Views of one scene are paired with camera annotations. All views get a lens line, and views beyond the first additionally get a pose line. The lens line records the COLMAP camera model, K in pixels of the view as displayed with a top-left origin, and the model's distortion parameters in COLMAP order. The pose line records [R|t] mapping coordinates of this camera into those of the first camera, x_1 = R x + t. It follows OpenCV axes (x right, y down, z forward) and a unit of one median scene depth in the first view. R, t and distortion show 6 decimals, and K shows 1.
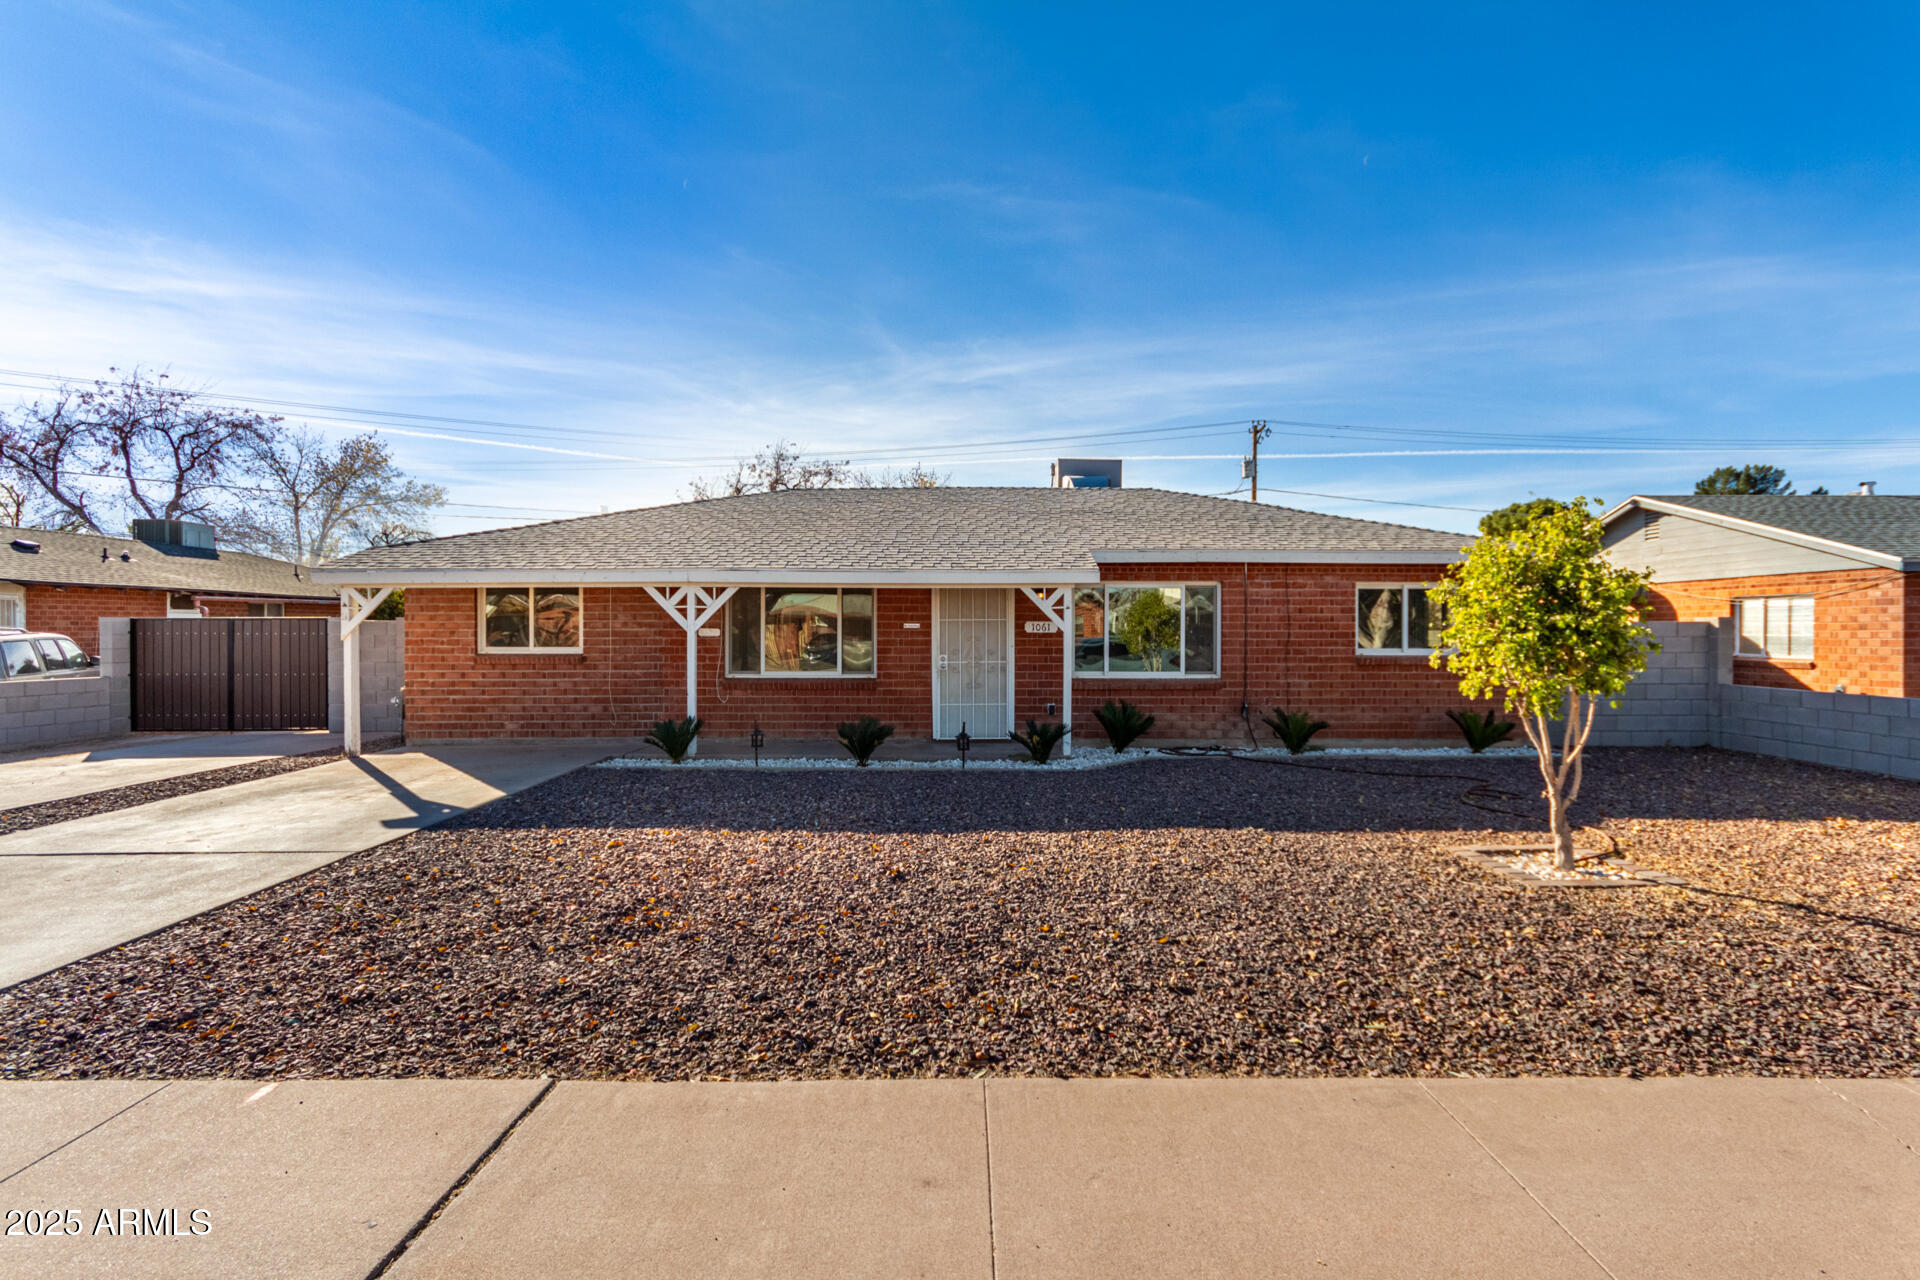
lens RADIAL K [[889.9, 0, 970.5], [0, 889.9, 636.9], [0, 0, 1]] dist [0.001334, -0.000567]
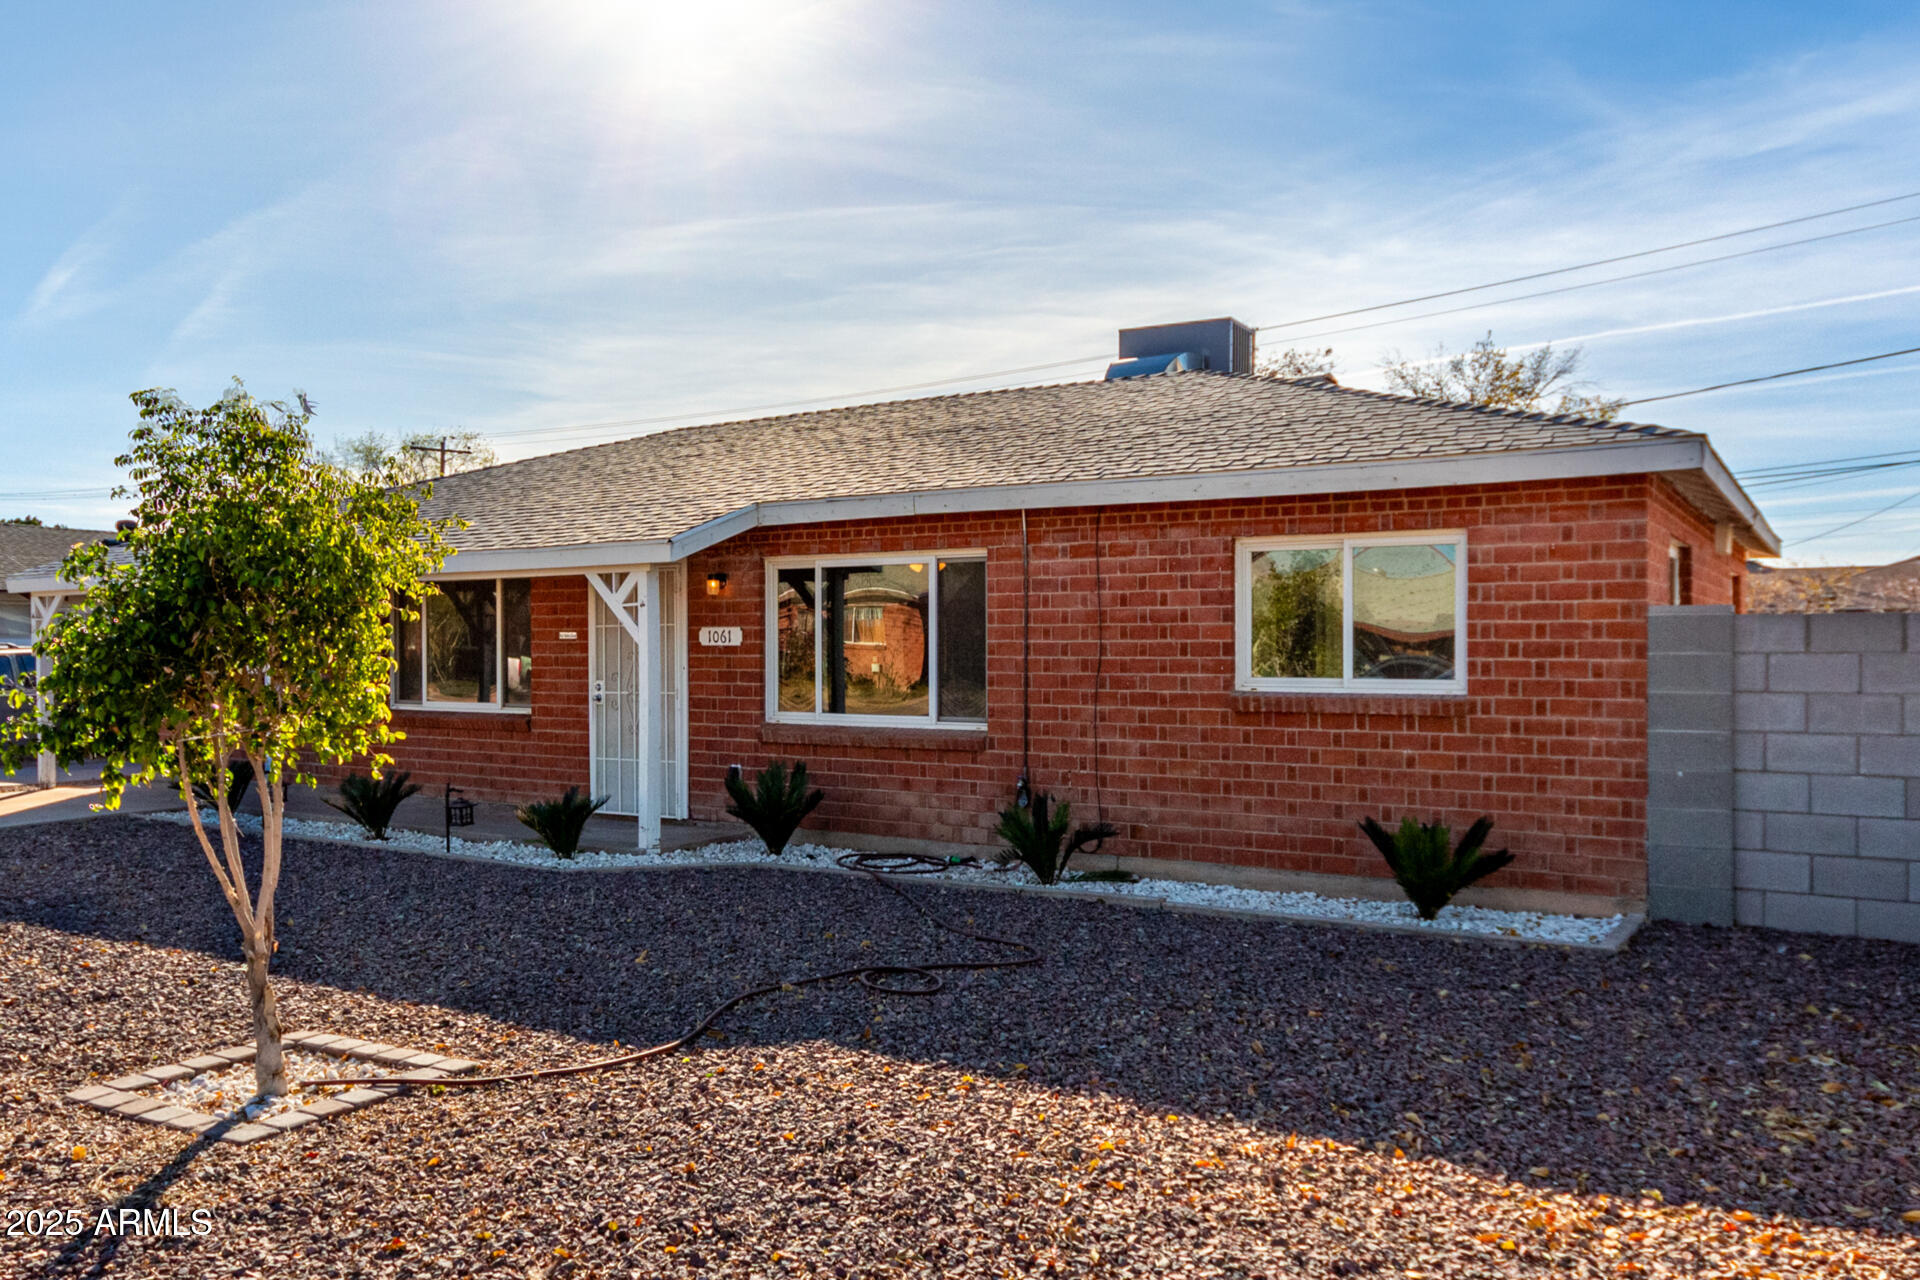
lens RADIAL K [[1520.0, 0, 960.0], [0, 1520.0, 640.0], [0, 0, 1]] dist [0.003483, 0.004225]
pose [[0.822491, -0.003892, -0.568765, 0.798718], [-0.001434, 0.999959, -0.008917, 0.000517], [0.568777, 0.008150, 0.822452, 0.249676]]
